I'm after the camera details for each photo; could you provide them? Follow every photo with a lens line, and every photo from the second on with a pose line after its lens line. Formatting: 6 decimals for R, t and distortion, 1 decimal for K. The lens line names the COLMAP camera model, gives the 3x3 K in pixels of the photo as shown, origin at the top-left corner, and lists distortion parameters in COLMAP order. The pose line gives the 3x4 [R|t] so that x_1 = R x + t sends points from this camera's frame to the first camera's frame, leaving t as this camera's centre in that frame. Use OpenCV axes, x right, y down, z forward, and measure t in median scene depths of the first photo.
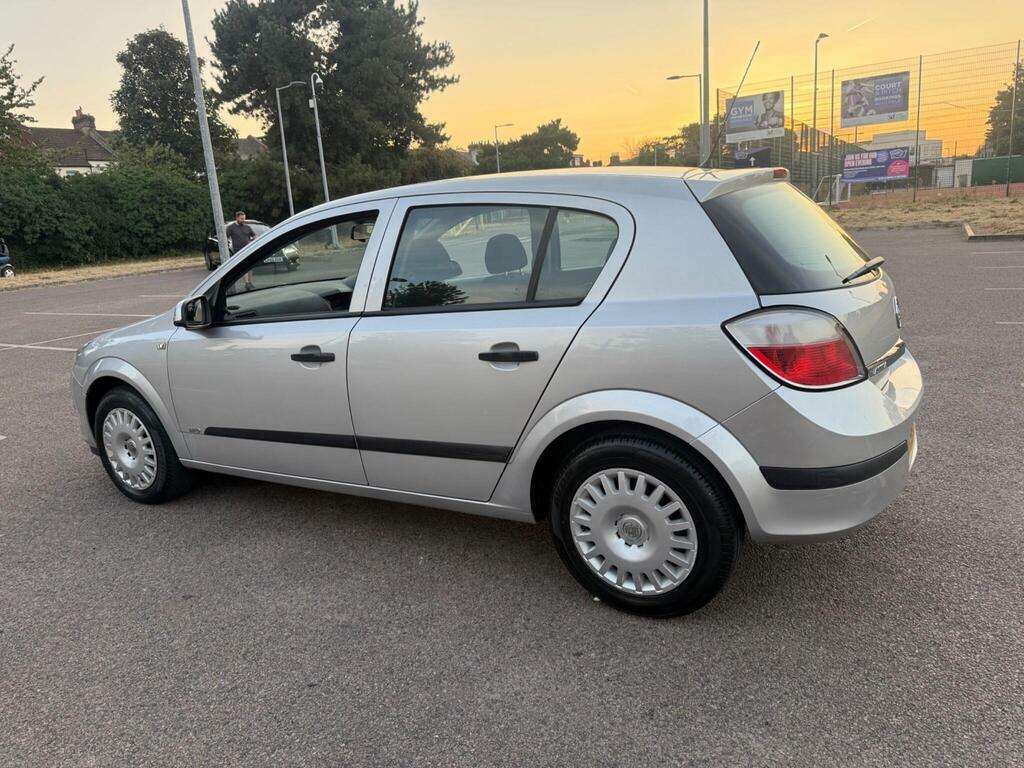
lens RADIAL K [[732.2, 0, 507.8], [0, 732.2, 385.1], [0, 0, 1]] dist [0.029674, -0.034281]
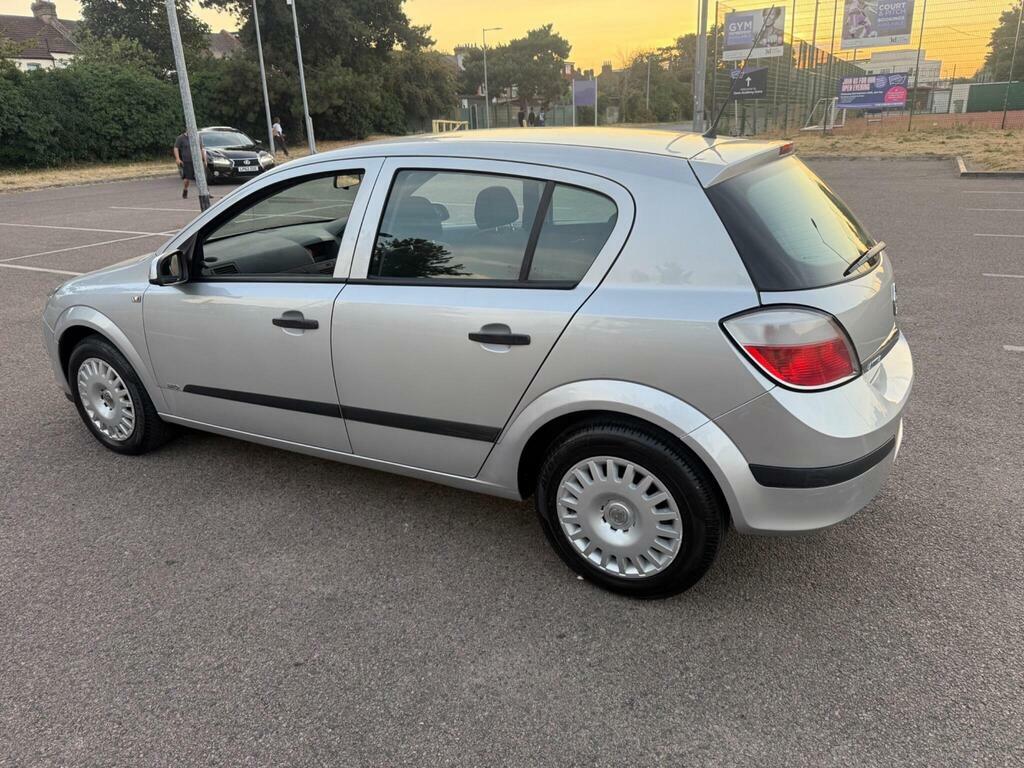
lens RADIAL K [[733.6, 0, 510.9], [0, 733.6, 380.3], [0, 0, 1]] dist [0.025494, -0.028592]
pose [[0.999250, 0.023039, 0.031111, -0.009229], [-0.026245, 0.993922, 0.106909, -0.063596], [-0.028458, -0.107646, 0.993782, 0.017331]]
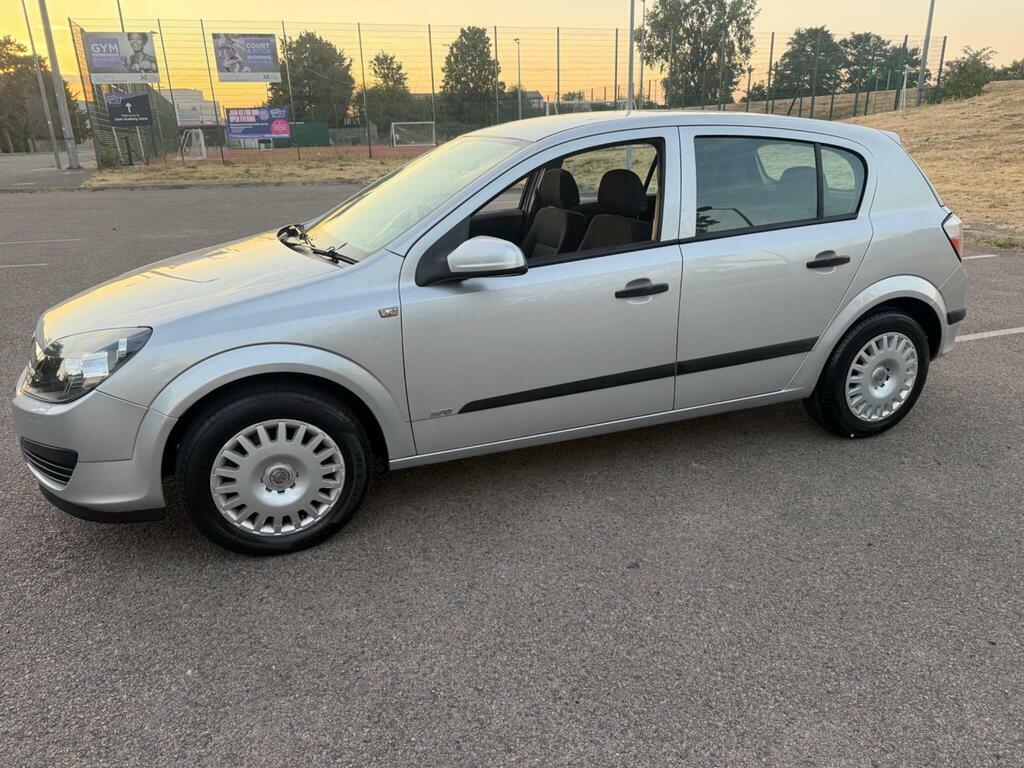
lens RADIAL K [[737.9, 0, 514.4], [0, 737.9, 388.7], [0, 0, 1]] dist [0.004955, -0.001902]
pose [[0.623862, -0.197817, 0.756085, -0.971218], [0.154298, 0.979570, 0.128974, -0.053524], [-0.766152, 0.036200, 0.641639, 0.439002]]
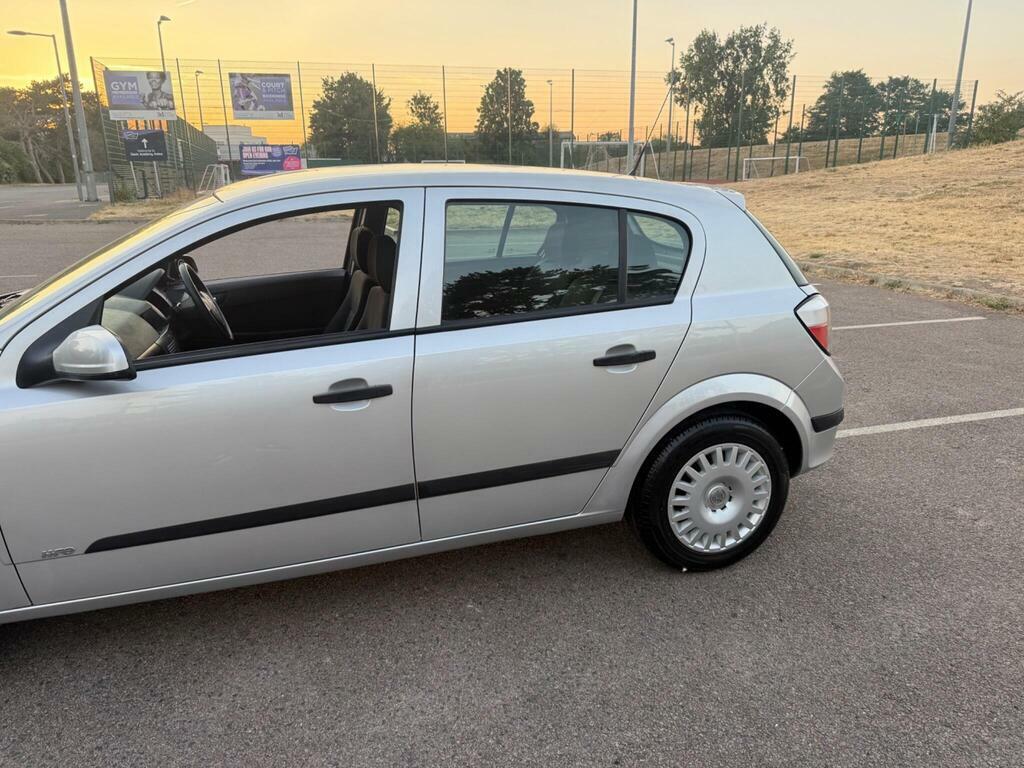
lens RADIAL K [[733.6, 0, 510.9], [0, 733.6, 380.3], [0, 0, 1]] dist [0.025494, -0.028592]
pose [[0.668268, -0.137045, 0.731189, -0.603783], [0.129925, 0.989280, 0.066674, -0.069741], [-0.732487, 0.050443, 0.678909, 0.320093]]
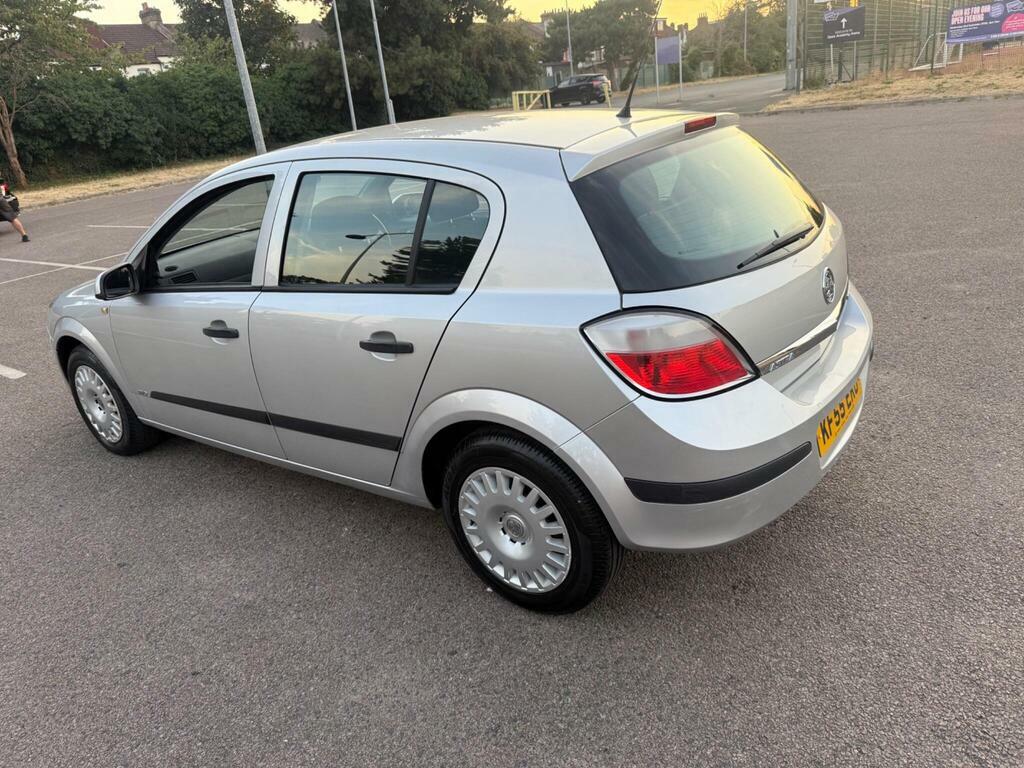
lens RADIAL K [[737.2, 0, 505.7], [0, 737.2, 378.9], [0, 0, 1]] dist [0.023304, -0.029856]
pose [[0.993431, -0.003617, -0.114379, 0.189651], [0.020034, 0.989562, 0.142711, -0.093694], [0.112669, -0.144065, 0.983133, 0.055803]]
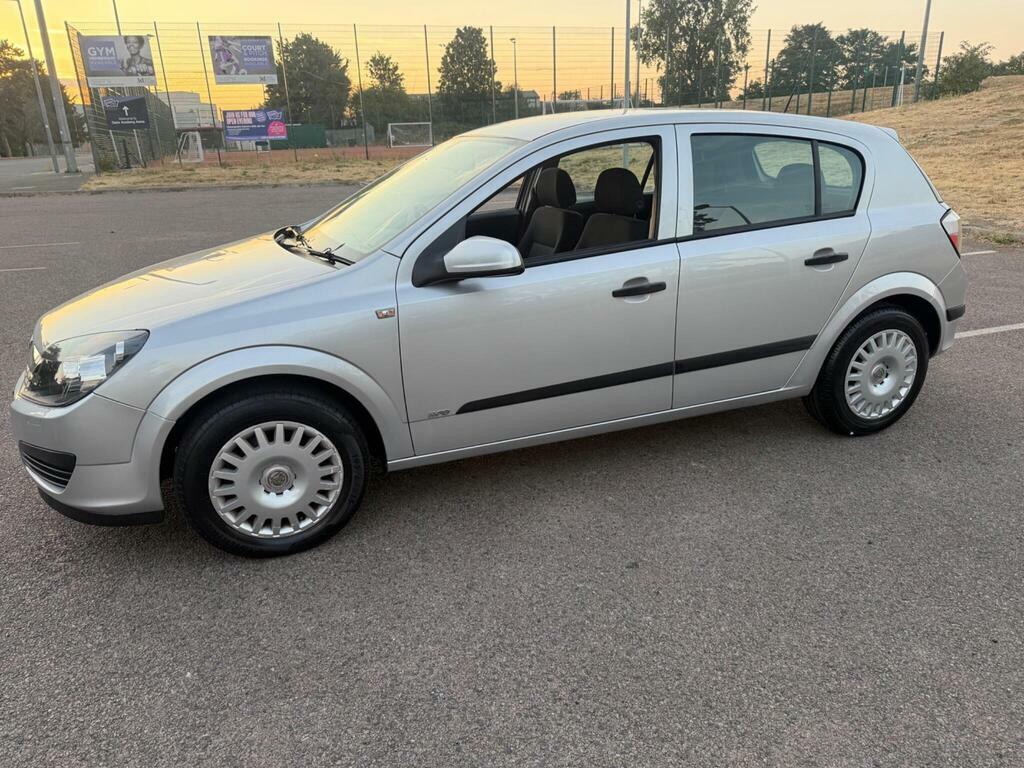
lens RADIAL K [[738.1, 0, 509.7], [0, 738.1, 389.3], [0, 0, 1]] dist [0.004041, -0.001532]
pose [[0.625826, -0.203096, 0.753056, -0.969119], [0.161959, 0.978297, 0.129247, -0.053480], [-0.762962, 0.041078, 0.645137, 0.439395]]
